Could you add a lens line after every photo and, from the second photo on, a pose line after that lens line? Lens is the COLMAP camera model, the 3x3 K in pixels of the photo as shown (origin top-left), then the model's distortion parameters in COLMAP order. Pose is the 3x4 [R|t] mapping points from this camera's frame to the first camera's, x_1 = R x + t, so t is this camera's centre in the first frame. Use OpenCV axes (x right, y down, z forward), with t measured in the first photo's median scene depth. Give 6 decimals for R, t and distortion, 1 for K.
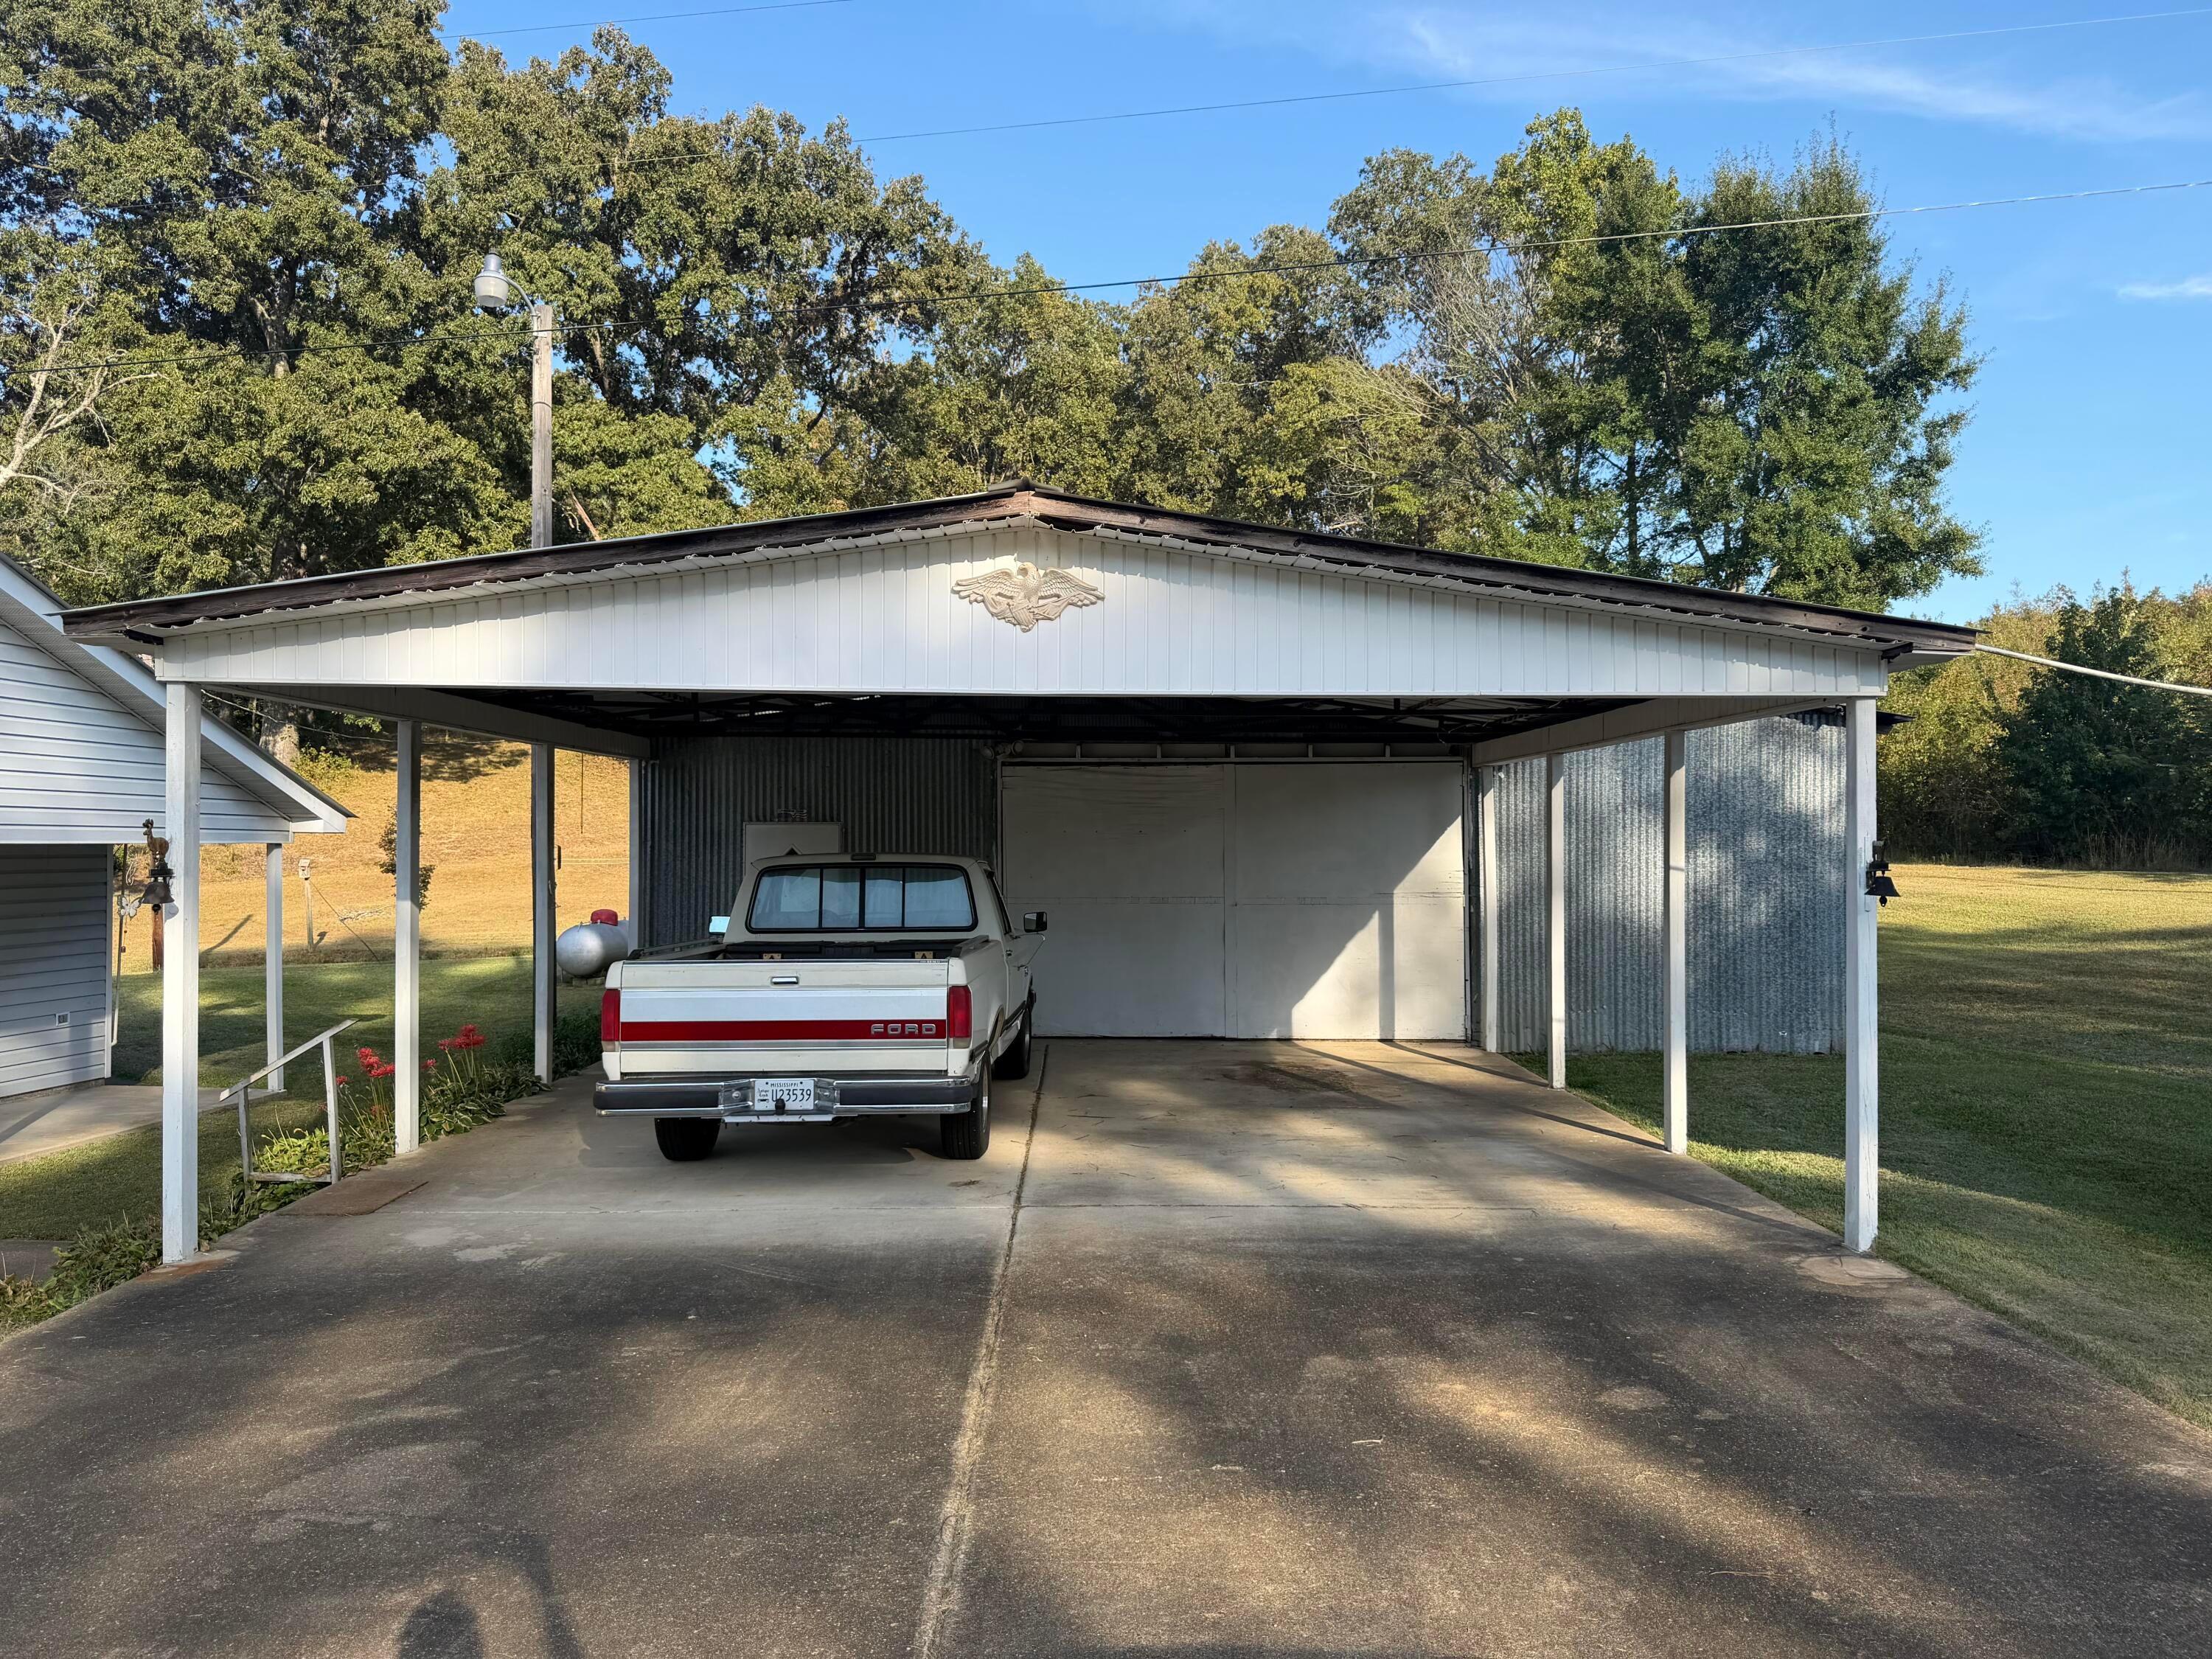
lens RADIAL K [[1623.6, 0, 1100.3], [0, 1623.6, 796.9], [0, 0, 1]] dist [0.058831, -0.066613]
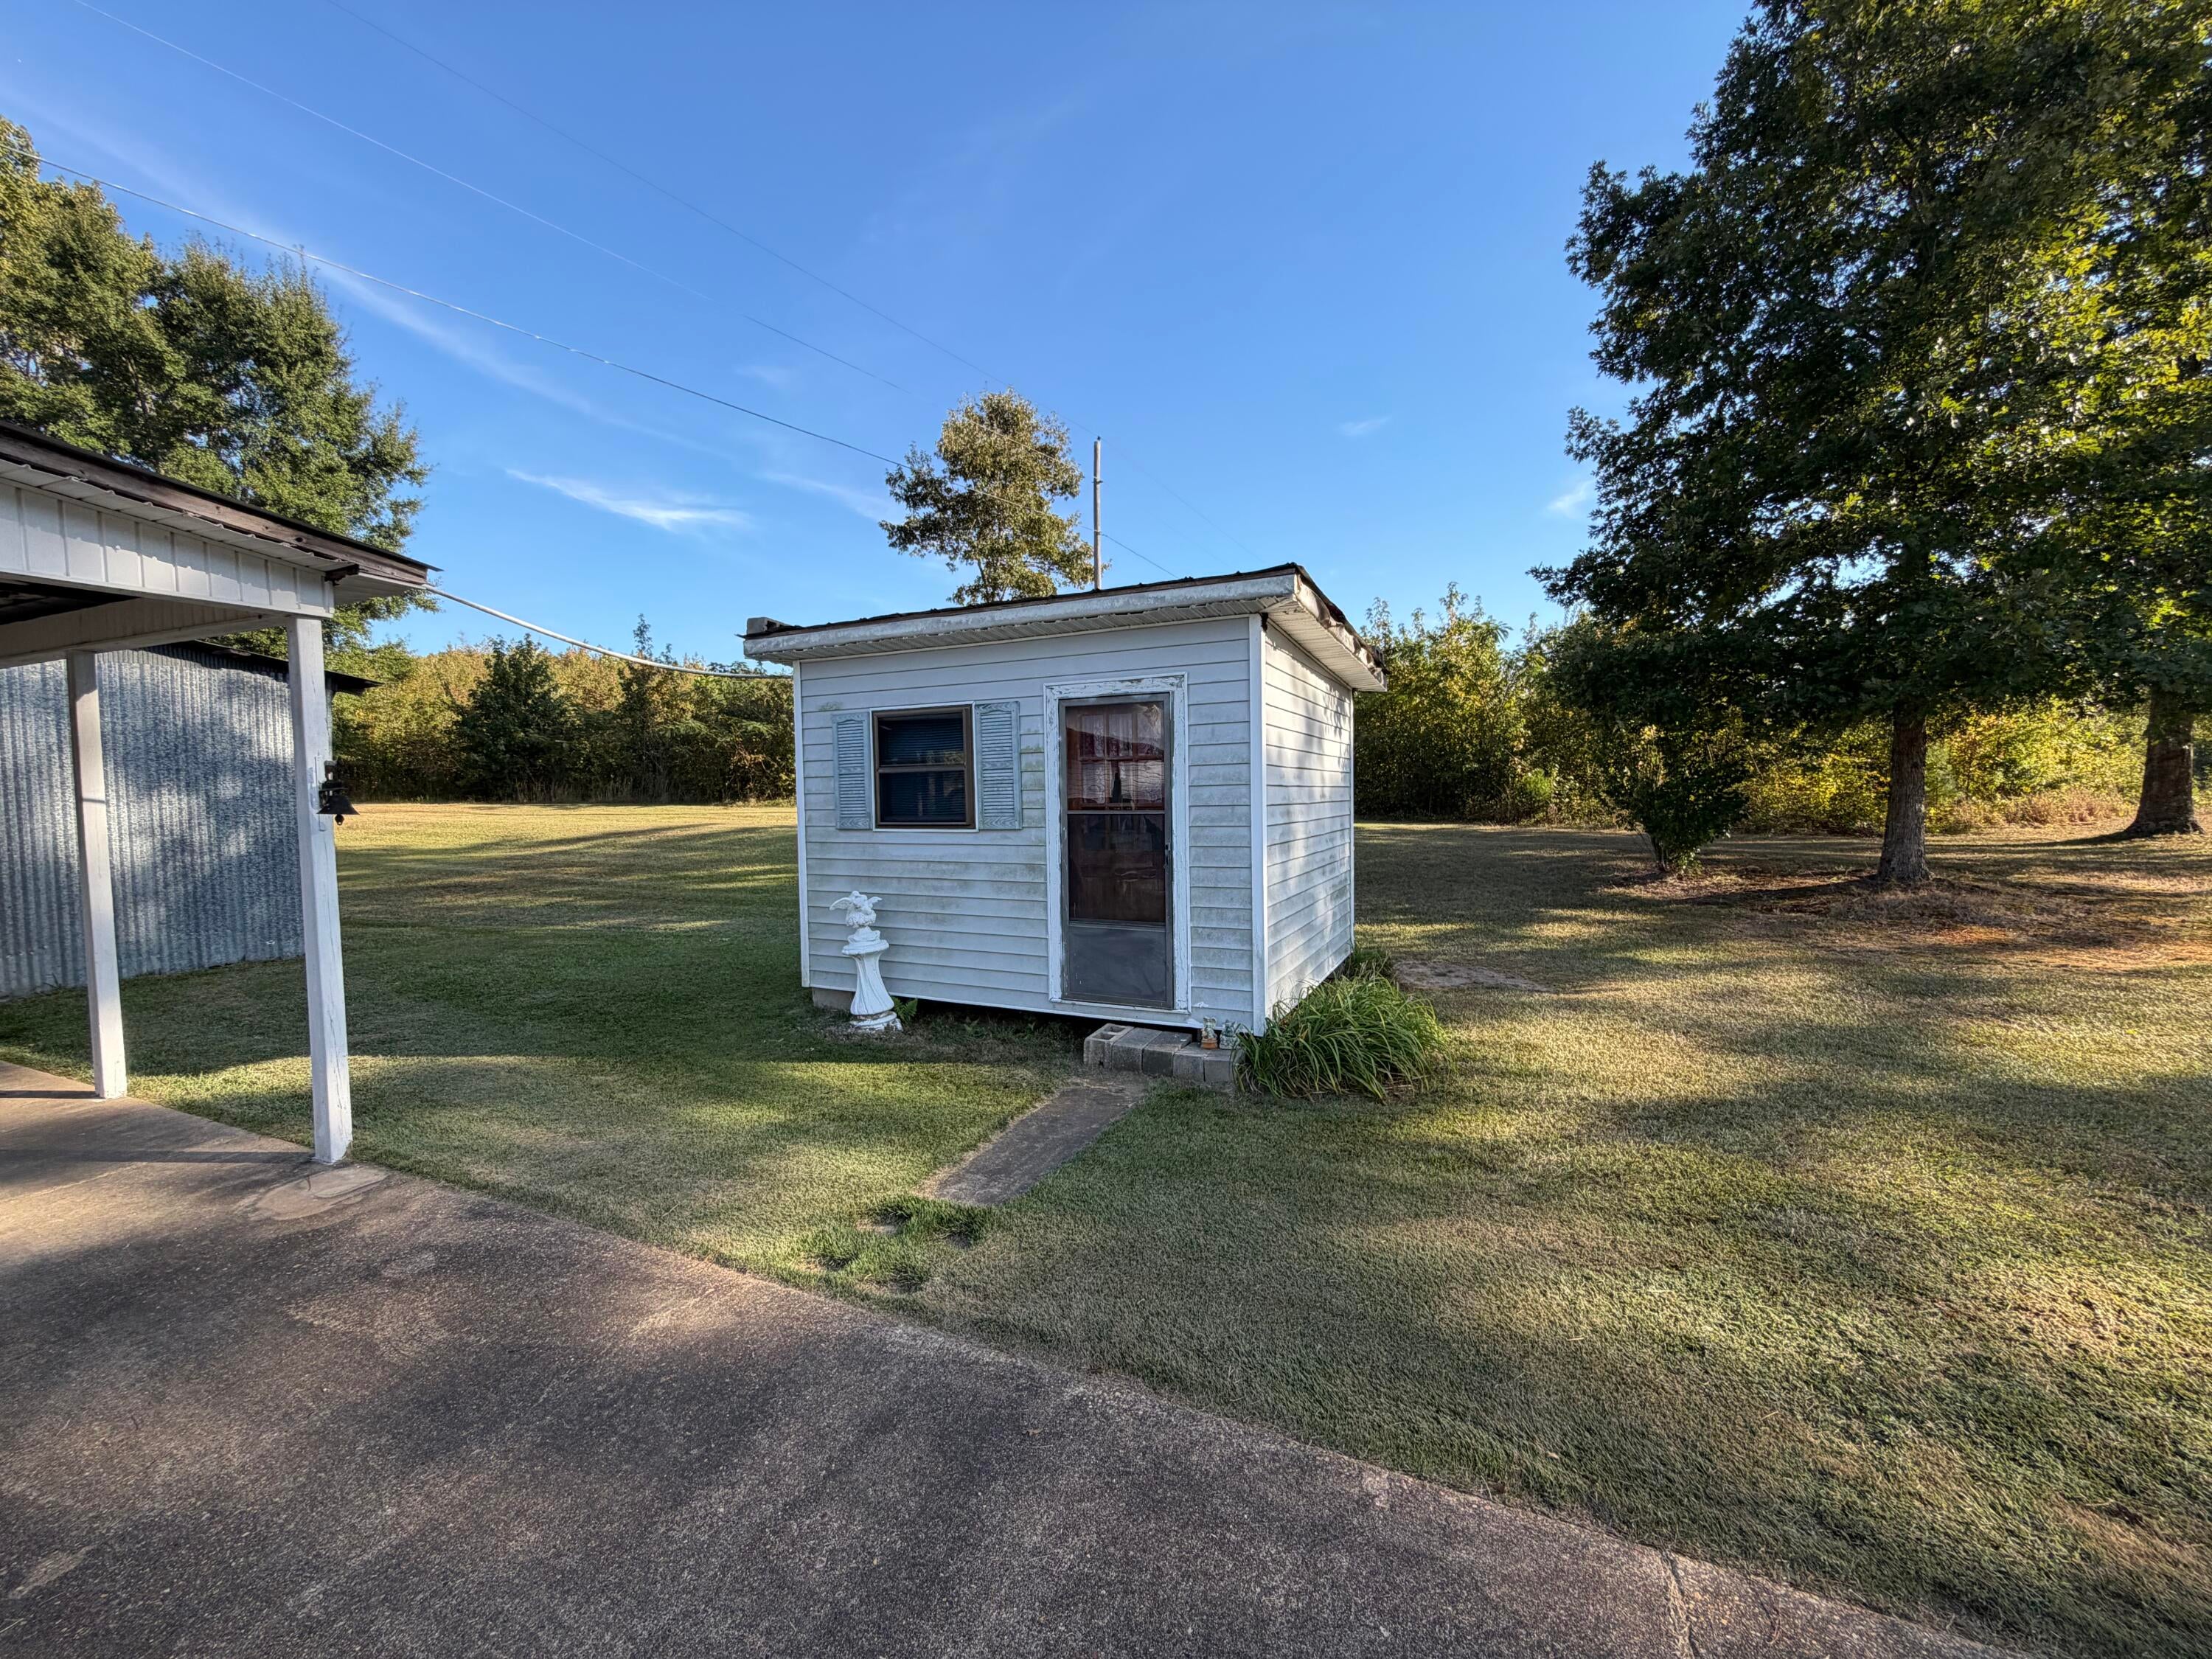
lens RADIAL K [[876.7, 0, 1100.7], [0, 876.7, 841.0], [0, 0, 1]] dist [-0.001729, 0.000690]
pose [[0.423832, -0.064051, 0.903473, 0.091112], [-0.010929, 0.997062, 0.075813, 0.014407], [-0.905675, -0.042006, 0.421887, 0.169313]]
